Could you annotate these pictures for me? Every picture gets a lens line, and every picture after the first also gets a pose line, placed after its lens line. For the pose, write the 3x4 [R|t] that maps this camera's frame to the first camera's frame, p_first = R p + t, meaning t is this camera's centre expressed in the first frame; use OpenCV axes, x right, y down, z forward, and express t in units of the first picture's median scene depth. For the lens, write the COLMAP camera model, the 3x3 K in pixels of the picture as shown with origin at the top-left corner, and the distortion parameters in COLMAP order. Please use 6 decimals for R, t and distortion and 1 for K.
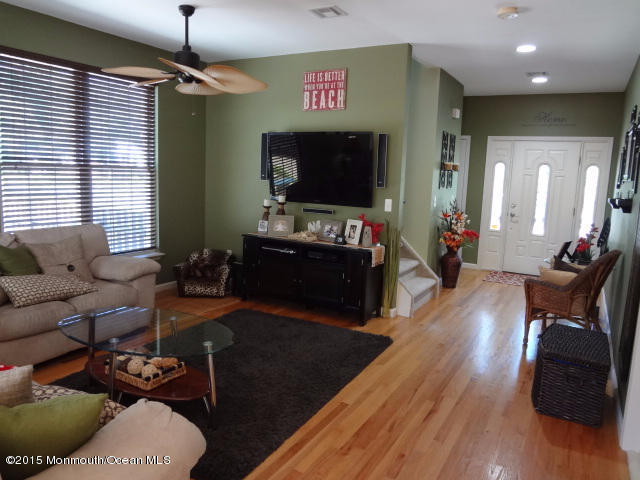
lens RADIAL K [[476.6, 0, 321.4], [0, 476.6, 239.7], [0, 0, 1]] dist [-0.055525, 0.018324]
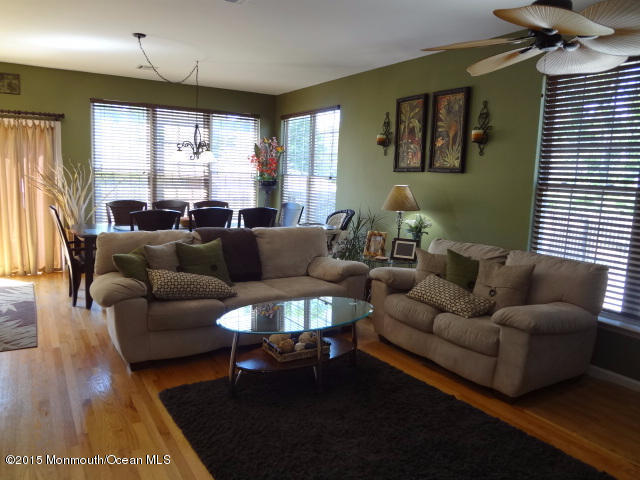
lens RADIAL K [[476.6, 0, 322.6], [0, 476.6, 238.7], [0, 0, 1]] dist [-0.055525, 0.018324]
pose [[-0.487151, 0.053407, -0.871683, 0.326647], [-0.179583, 0.970671, 0.159834, -0.098853], [0.854654, 0.234403, -0.463273, 0.836868]]
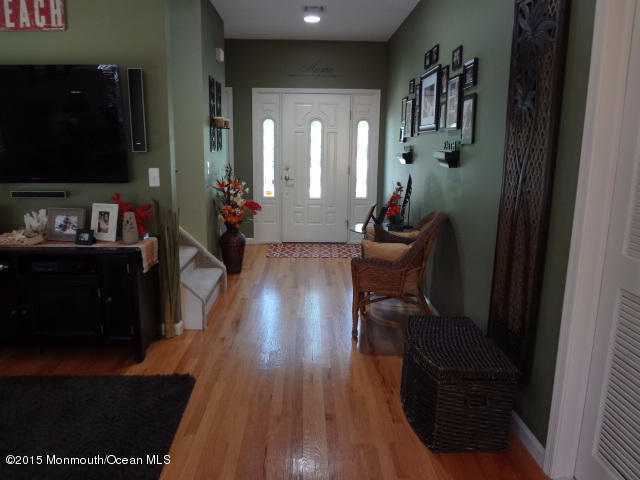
lens RADIAL K [[476.6, 0, 319.7], [0, 476.6, 237.6], [0, 0, 1]] dist [-0.055525, 0.018324]
pose [[0.858063, -0.128101, 0.497310, -0.003971], [0.095810, 0.991319, 0.090041, -0.023998], [-0.504527, -0.029614, 0.862888, 0.281533]]
